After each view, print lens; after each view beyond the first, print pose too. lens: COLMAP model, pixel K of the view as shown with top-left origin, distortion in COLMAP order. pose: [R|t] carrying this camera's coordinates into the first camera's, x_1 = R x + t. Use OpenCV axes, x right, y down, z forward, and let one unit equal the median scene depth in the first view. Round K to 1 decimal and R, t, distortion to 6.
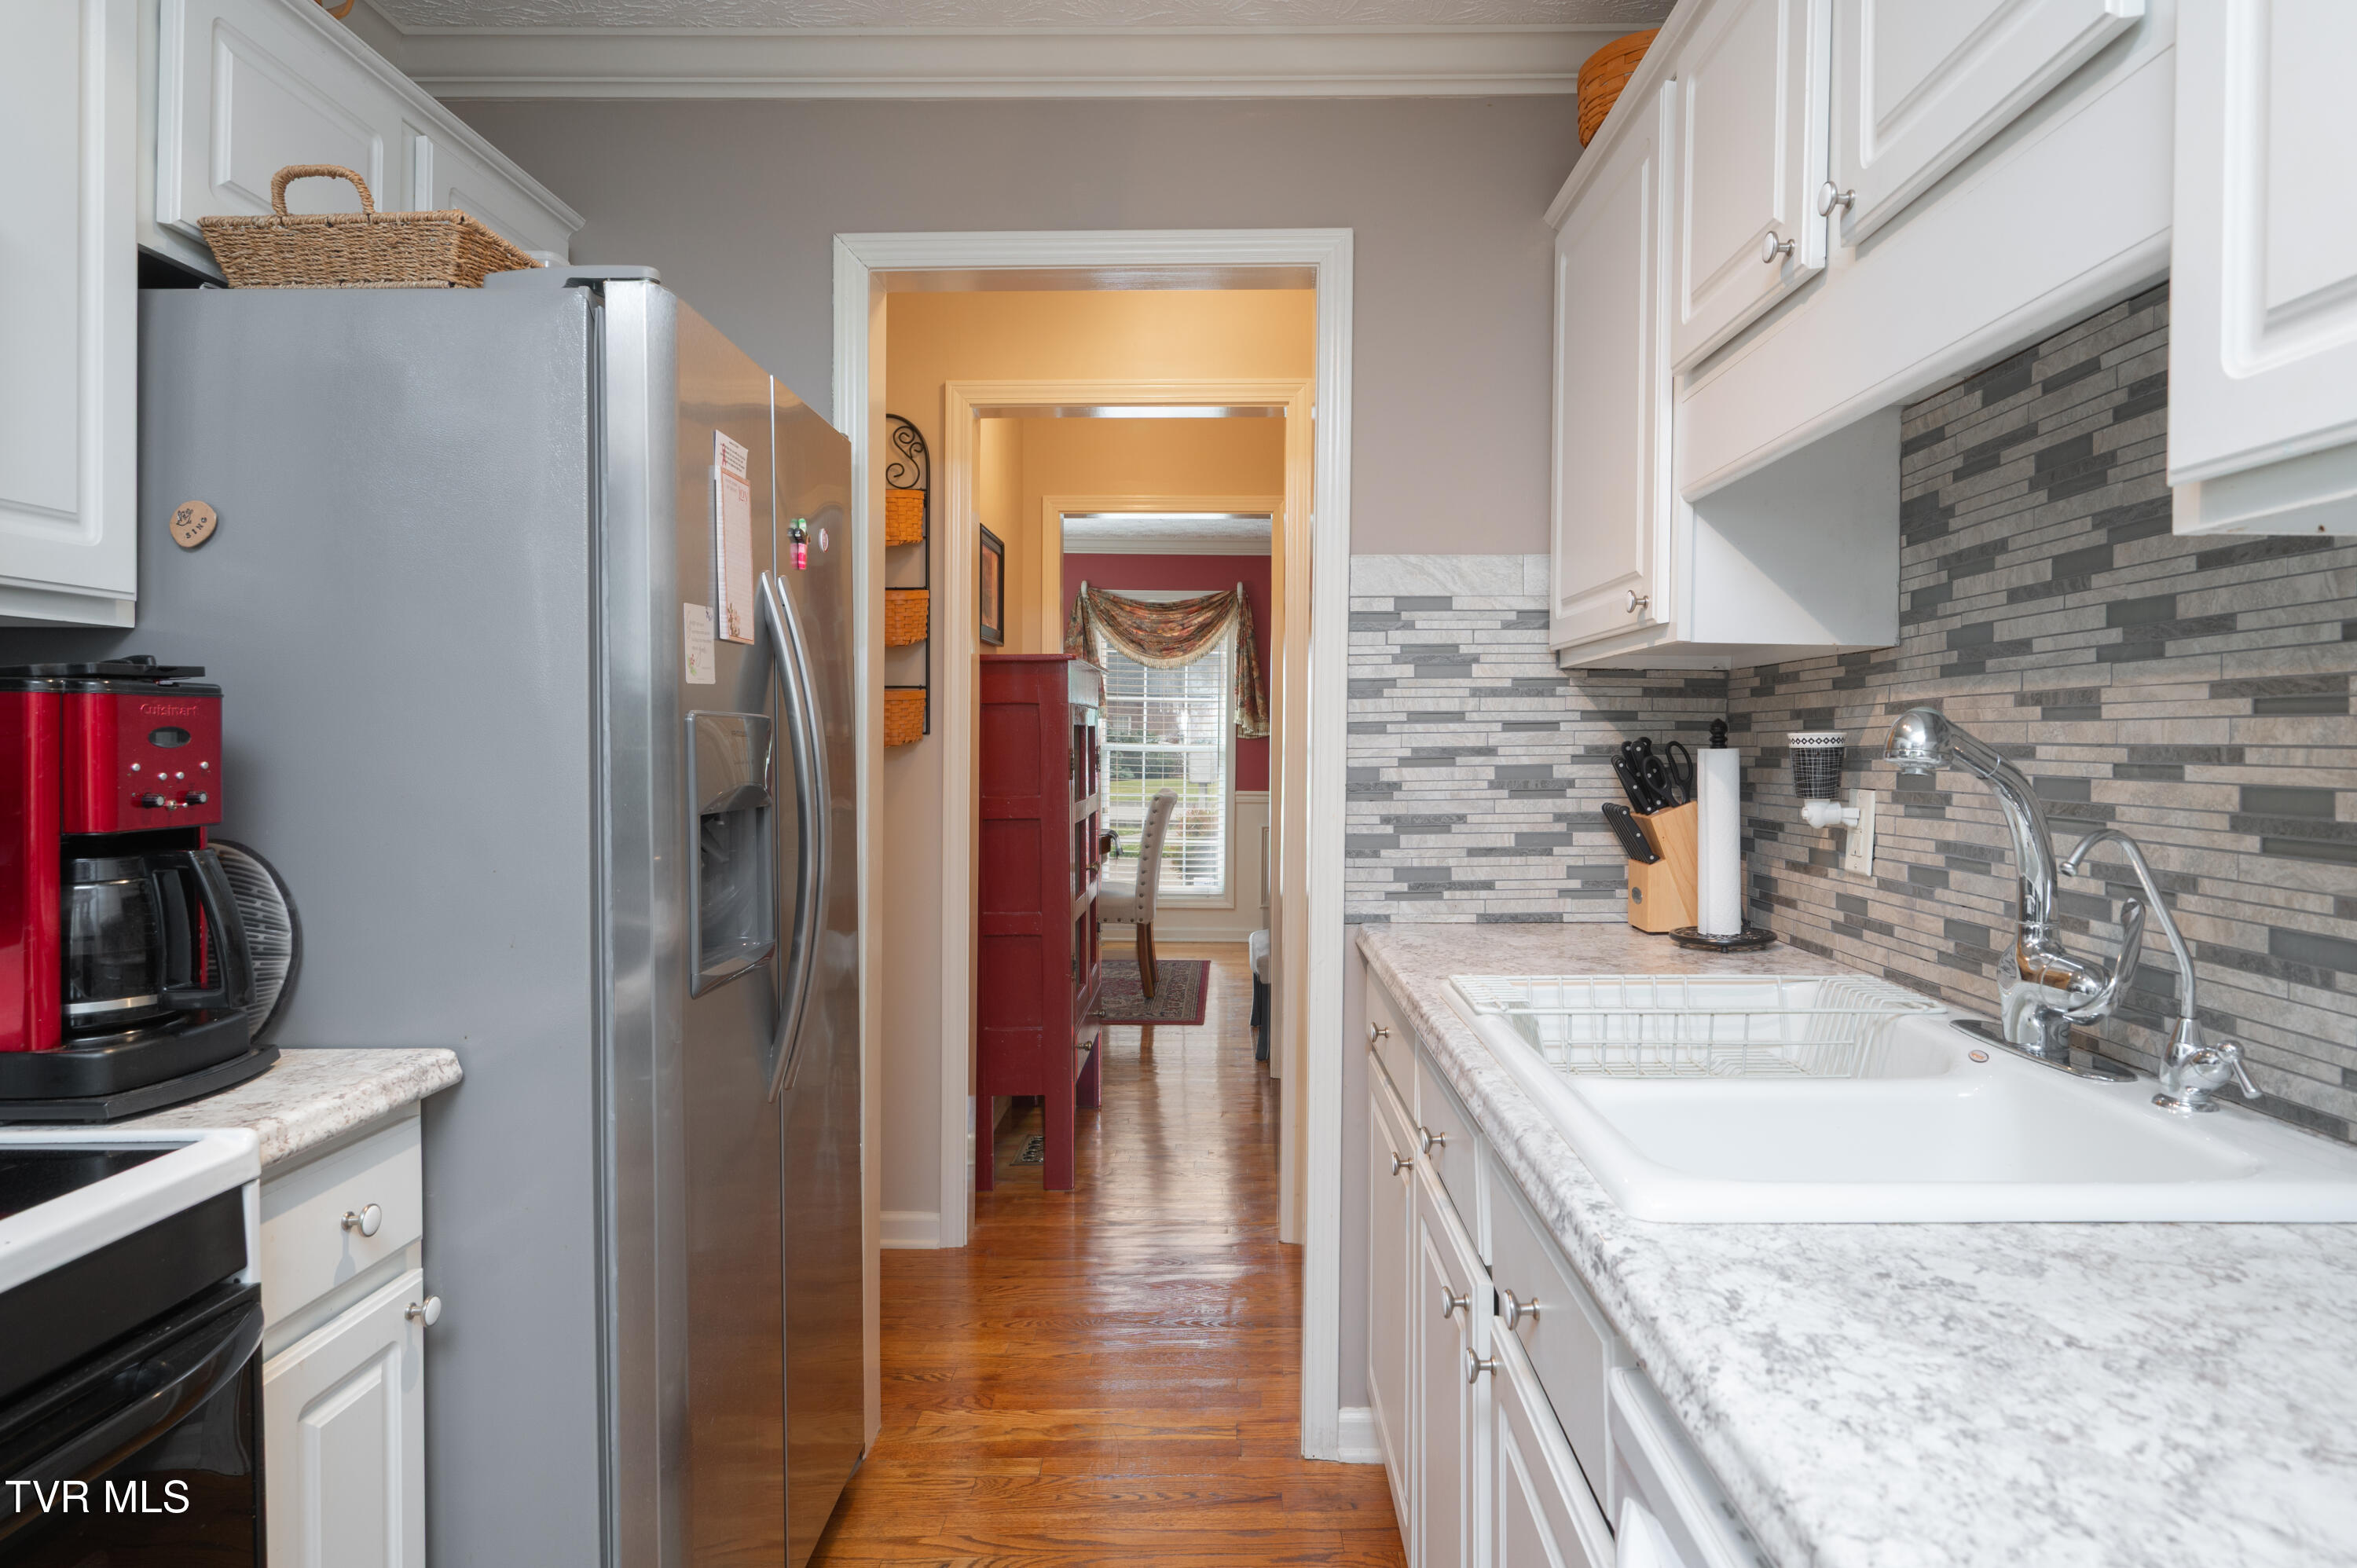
lens RADIAL K [[1312.7, 0, 1178.5], [0, 1312.7, 784.0], [0, 0, 1]] dist [-0.001533, -0.000295]
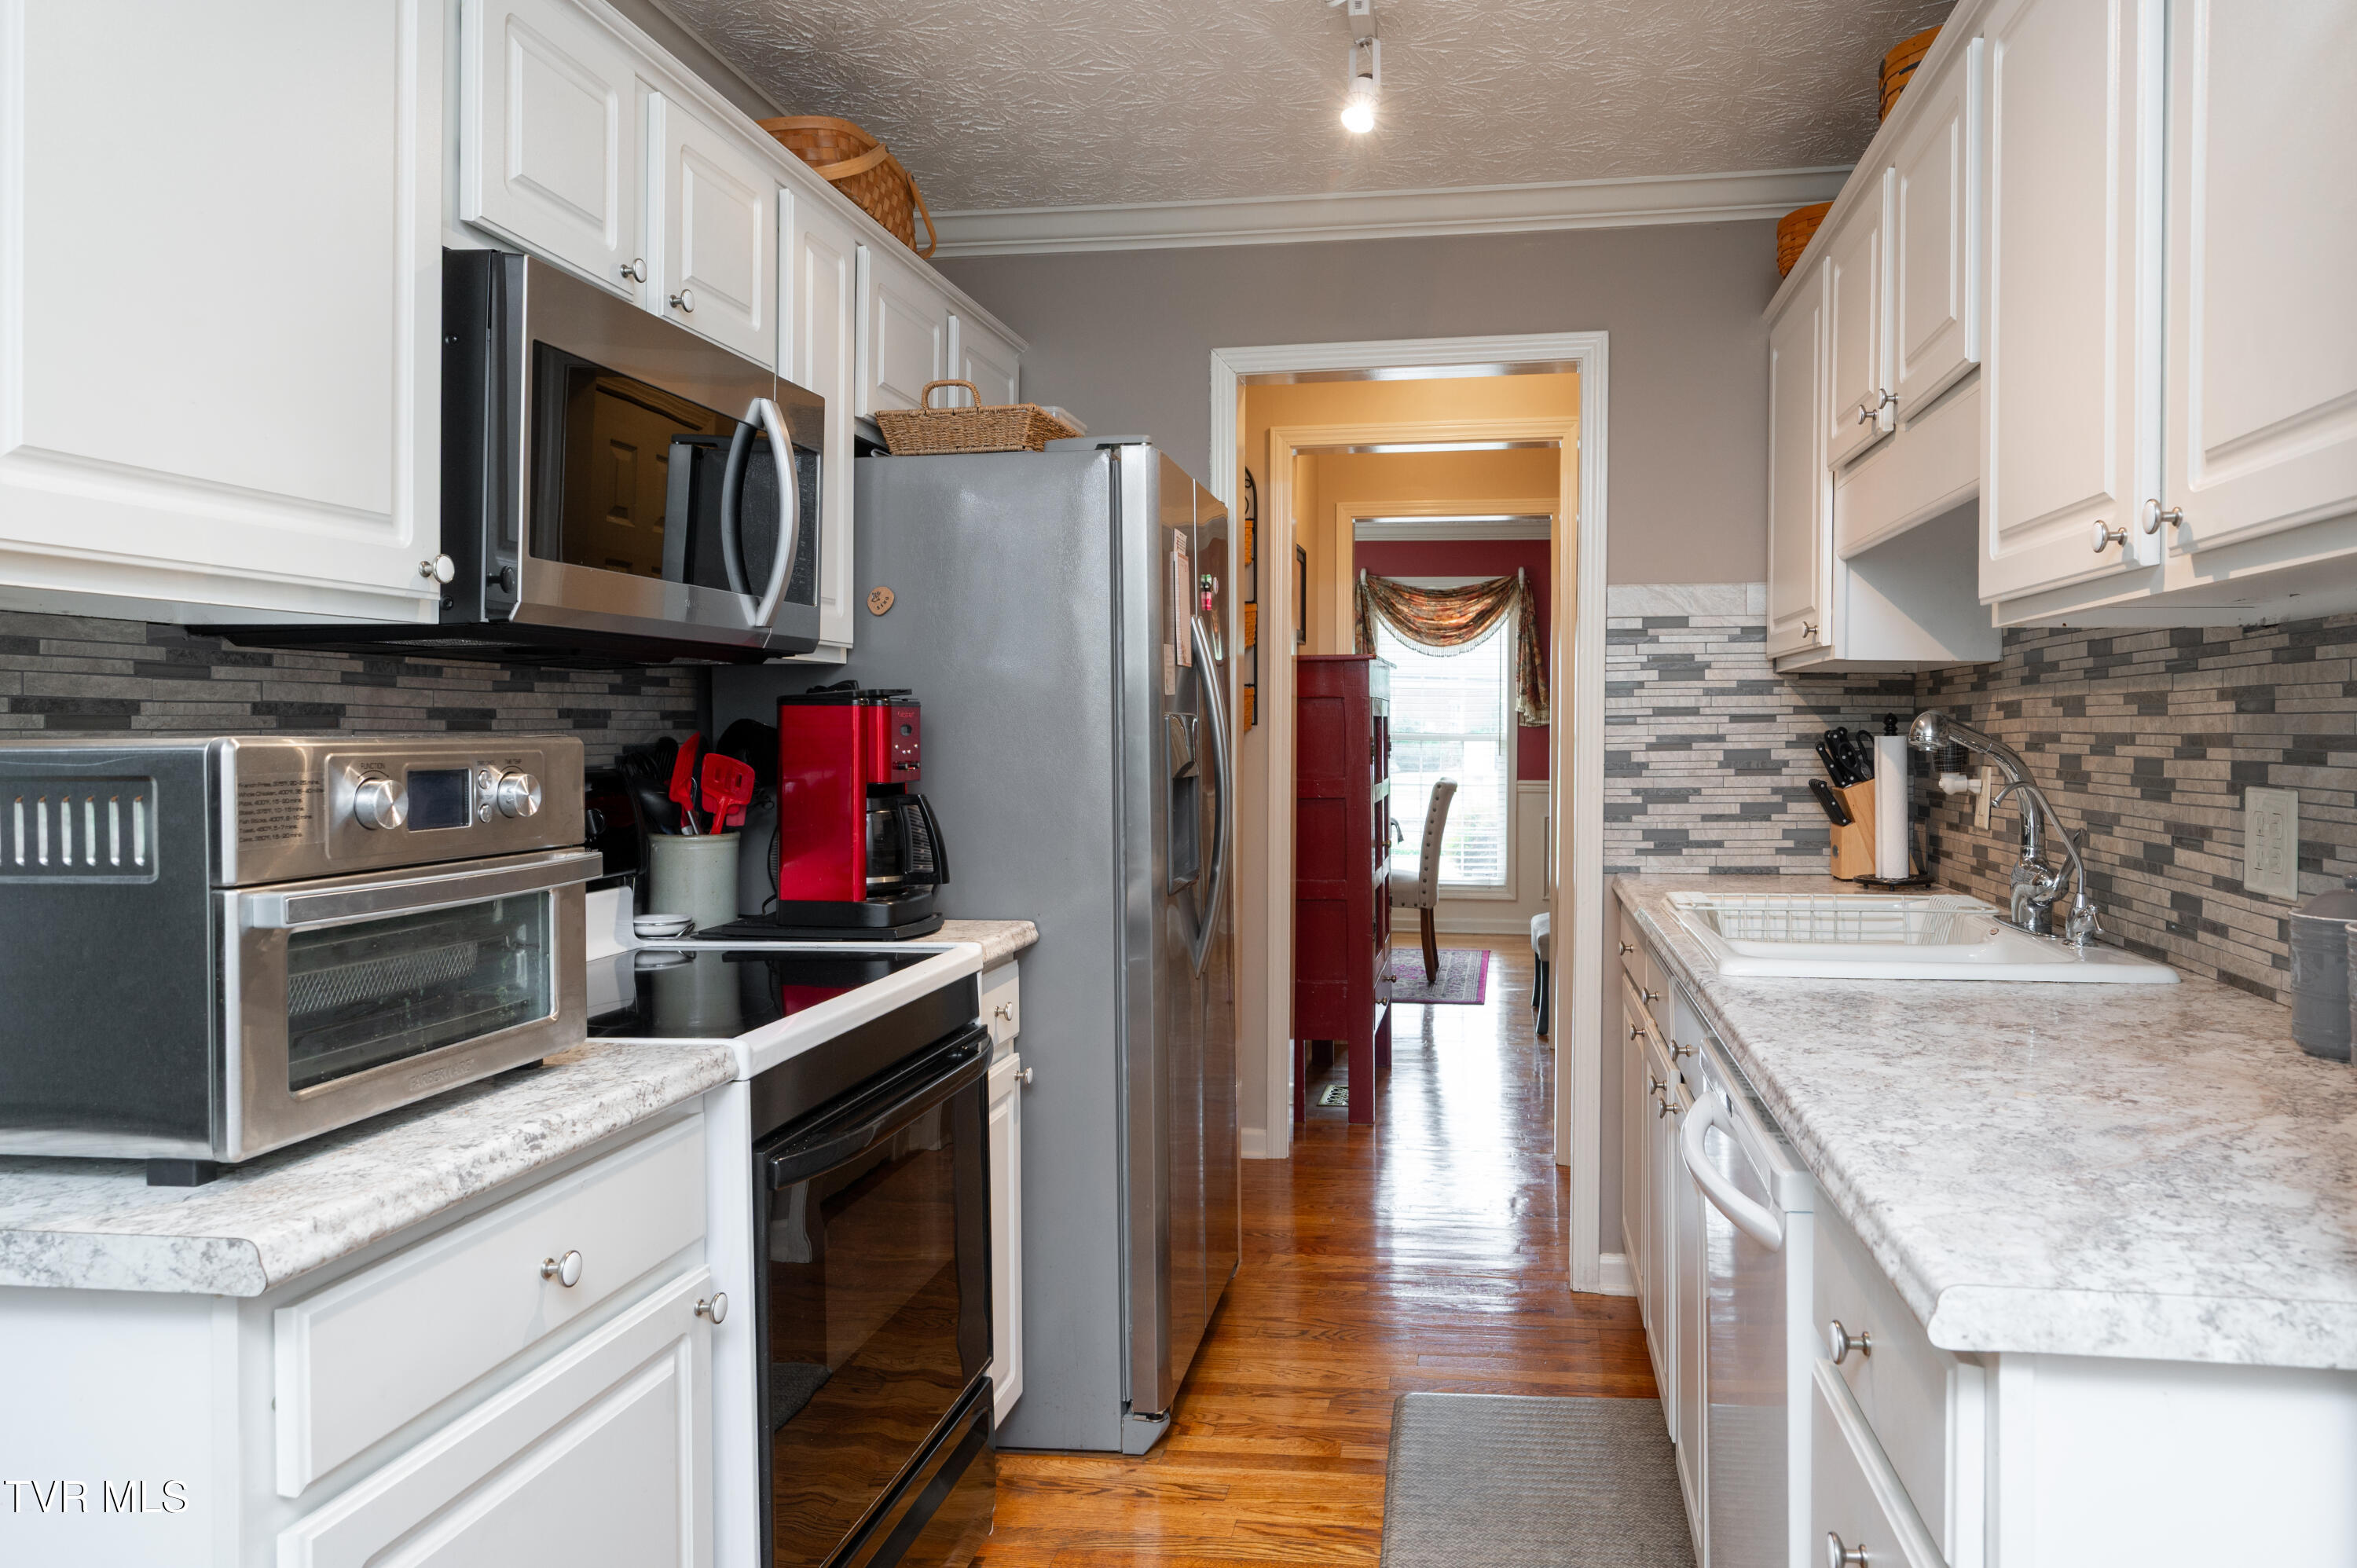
lens RADIAL K [[1527.0, 0, 1309.1], [0, 1527.0, 732.8], [0, 0, 1]] dist [0.000088, 0.000282]
pose [[0.995761, -0.001346, -0.091972, -0.021635], [-0.001431, 0.999545, -0.030120, 0.014639], [0.091971, 0.030124, 0.995306, -0.503919]]
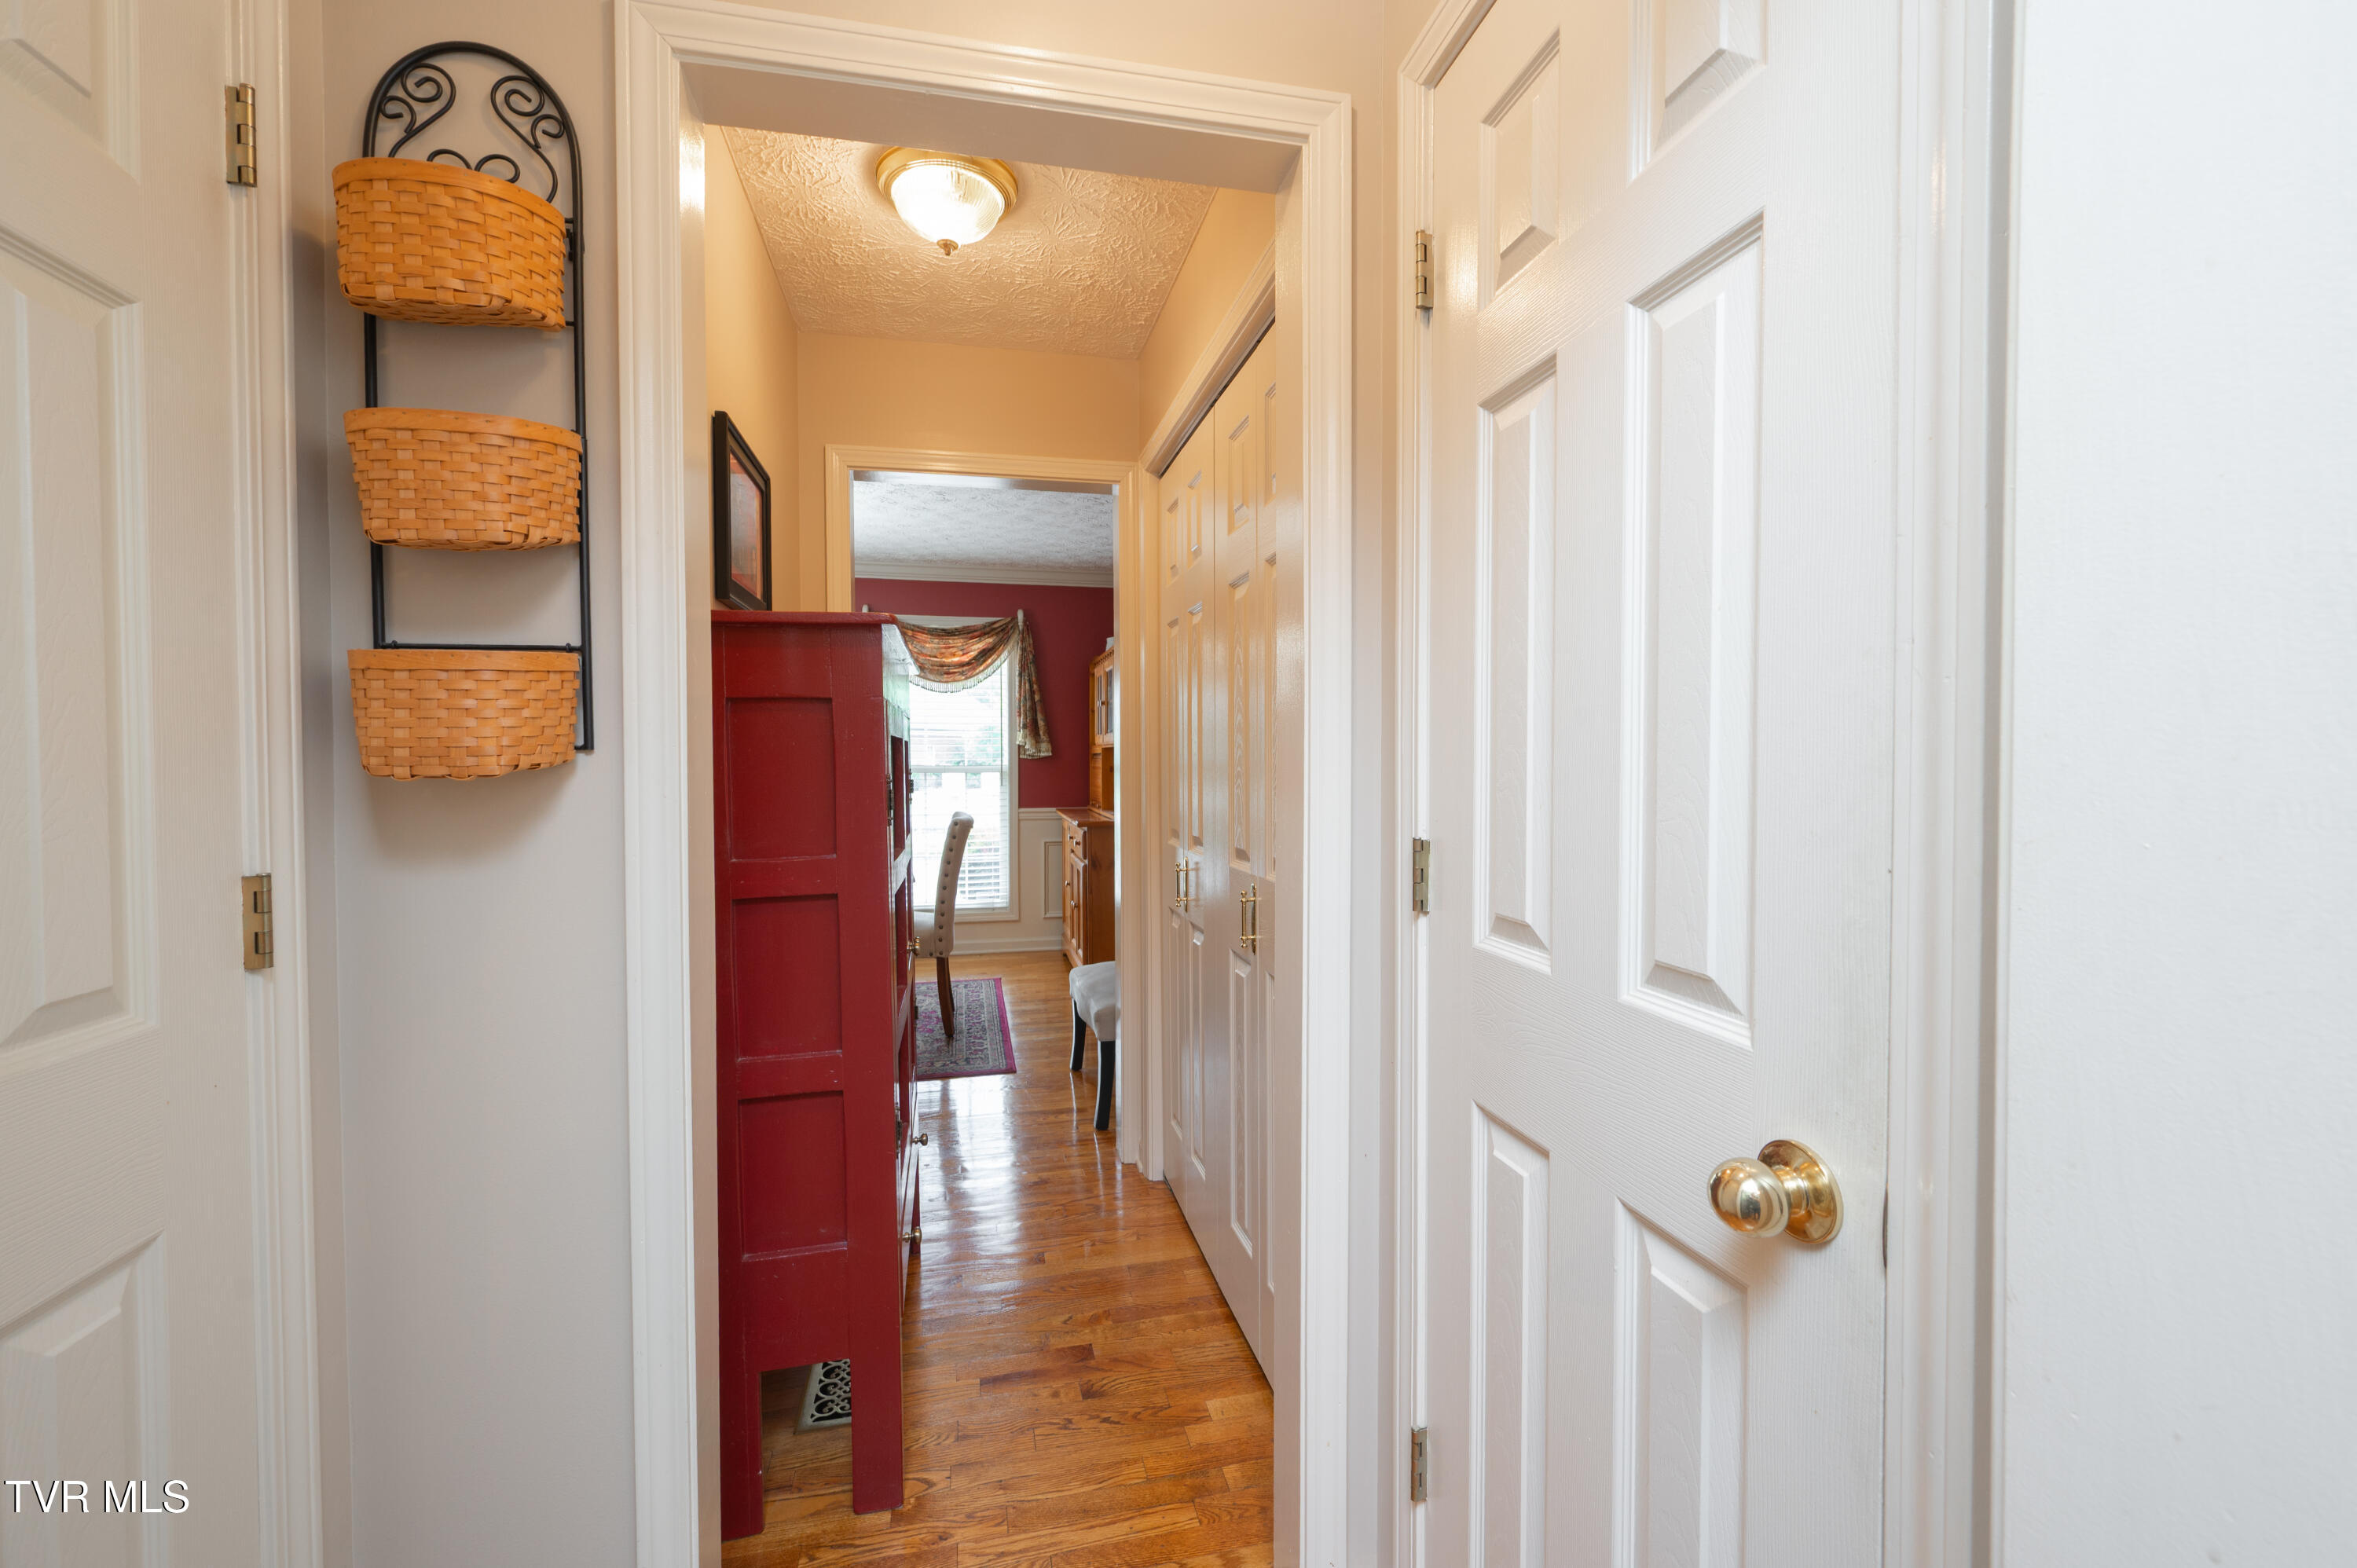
lens RADIAL K [[933.9, 0, 1170.5], [0, 933.9, 780.6], [0, 0, 1]] dist [-0.002373, -0.000673]
pose [[0.966767, -0.014022, 0.255273, -0.102390], [0.017005, 0.999810, -0.009483, -0.027879], [-0.255092, 0.013509, 0.966822, 0.859825]]
